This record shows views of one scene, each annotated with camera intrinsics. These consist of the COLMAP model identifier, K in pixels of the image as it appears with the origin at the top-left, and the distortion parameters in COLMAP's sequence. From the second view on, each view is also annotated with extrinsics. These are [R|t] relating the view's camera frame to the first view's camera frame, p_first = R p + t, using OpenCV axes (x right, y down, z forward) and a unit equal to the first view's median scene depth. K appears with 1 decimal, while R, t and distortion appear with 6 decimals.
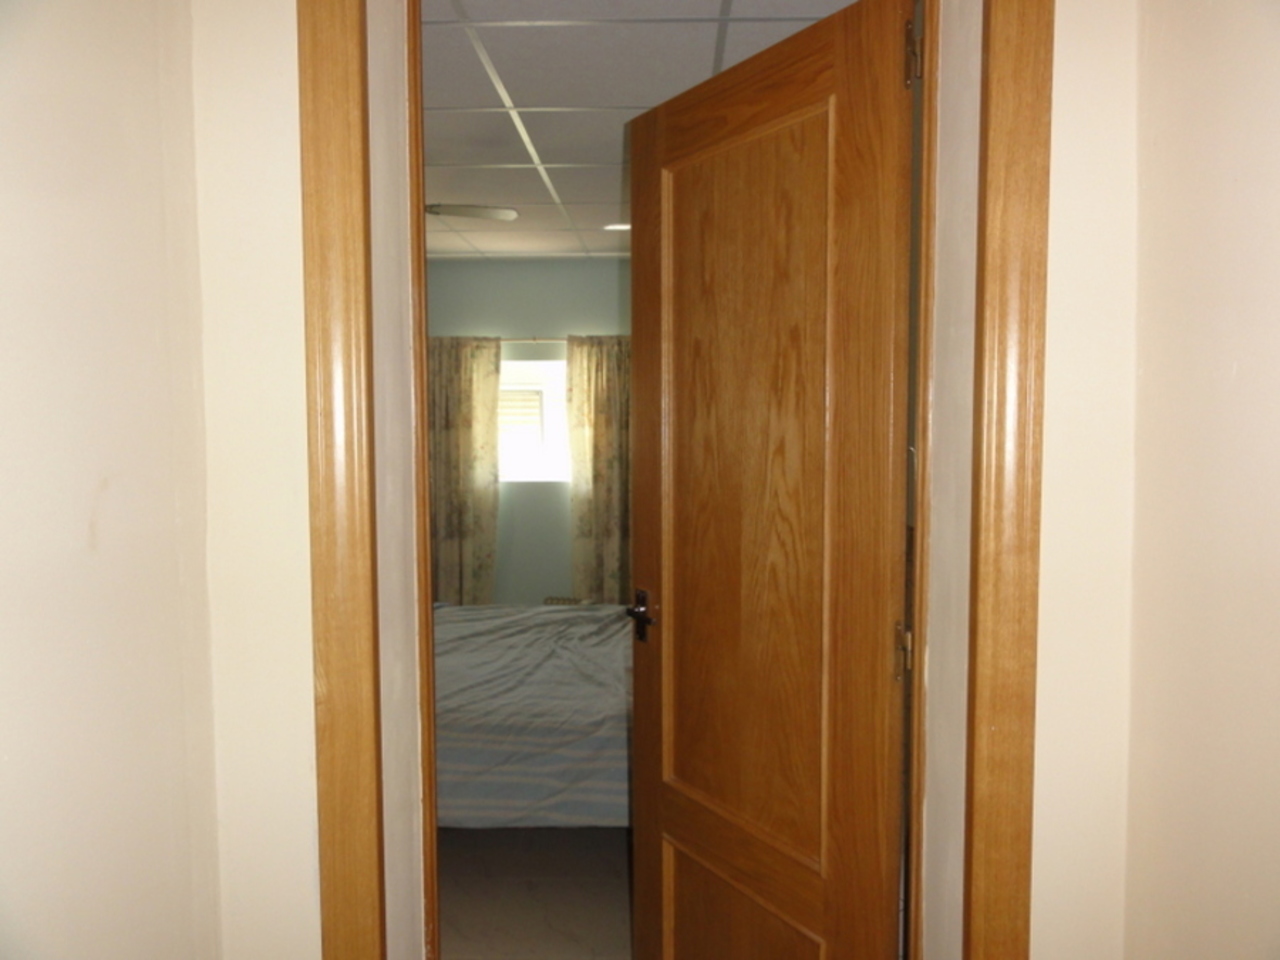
lens RADIAL K [[915.8, 0, 636.6], [0, 915.8, 473.6], [0, 0, 1]] dist [0.010359, 0.000344]
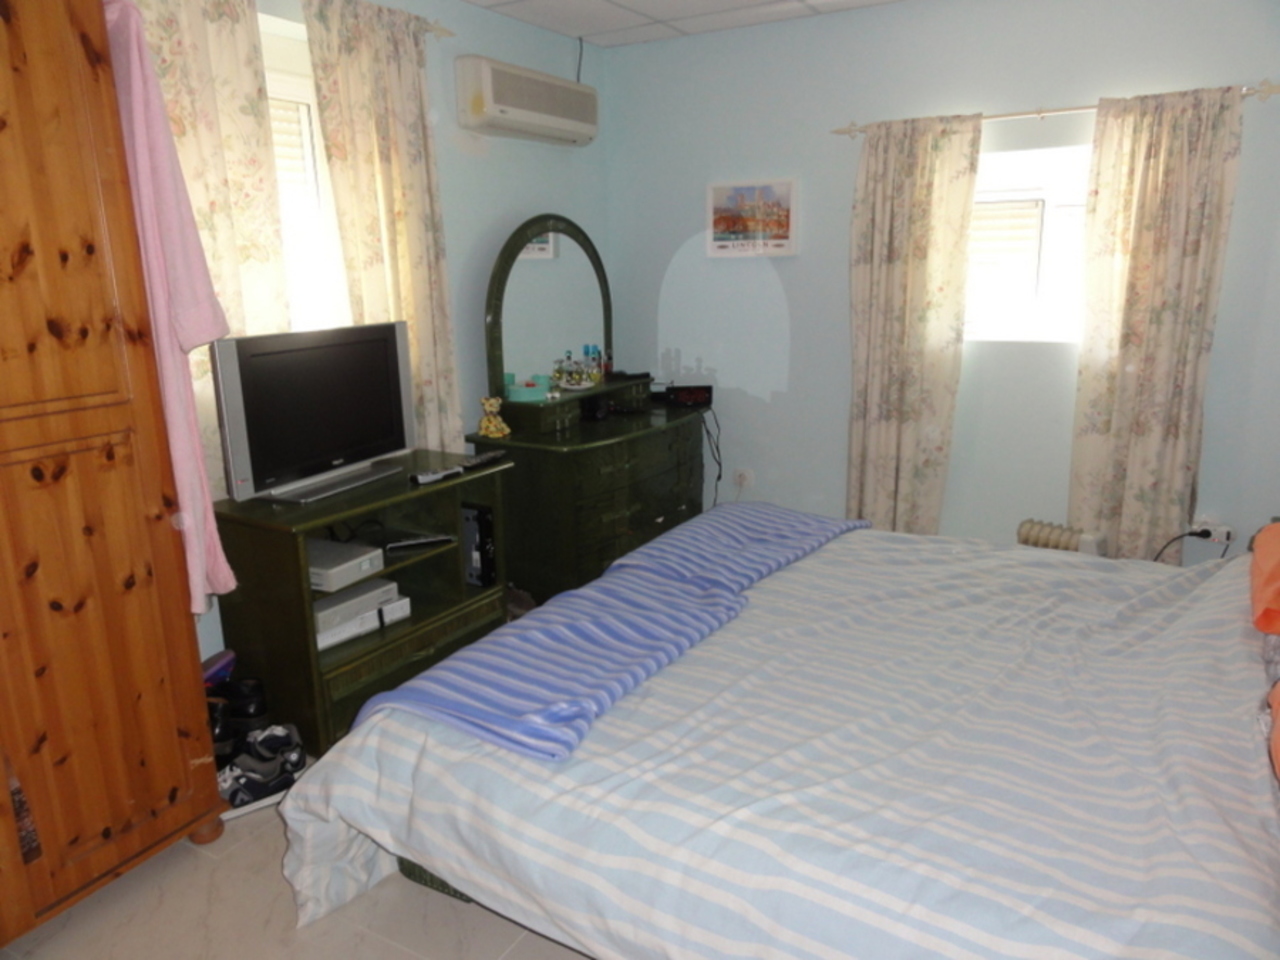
lens RADIAL K [[915.8, 0, 646.1], [0, 915.8, 474.4], [0, 0, 1]] dist [0.010359, 0.000344]
pose [[0.878436, 0.092776, -0.468767, -0.030226], [-0.013637, 0.985439, 0.169479, -0.005537], [0.477665, -0.142484, 0.866911, 0.293848]]
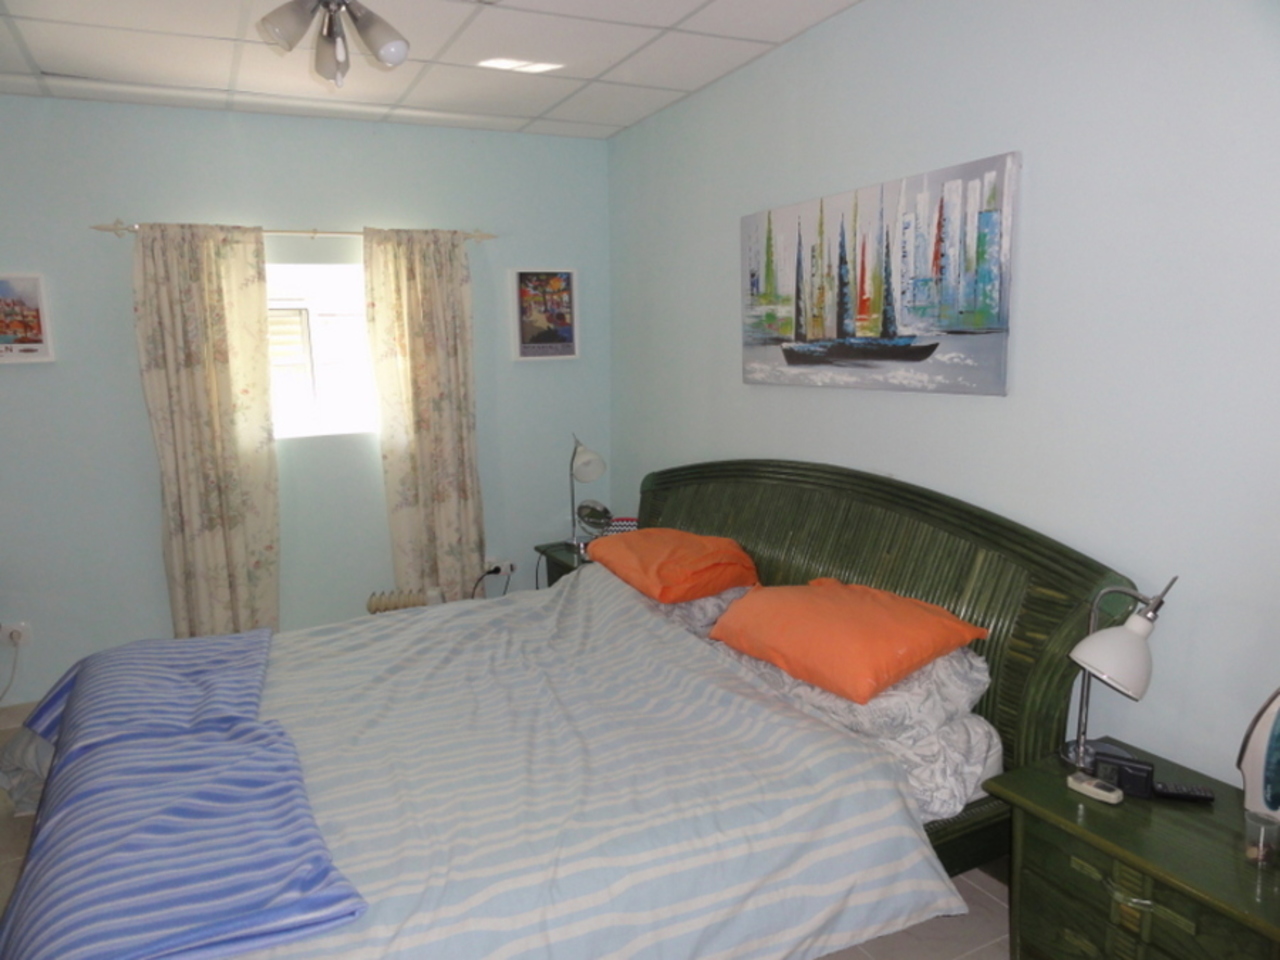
lens RADIAL K [[915.8, 0, 633.1], [0, 915.8, 480.5], [0, 0, 1]] dist [0.010359, 0.000344]
pose [[0.875121, -0.098071, 0.473862, -0.248160], [0.065053, 0.994202, 0.085623, -0.002549], [-0.479511, -0.044105, 0.876427, 0.262824]]
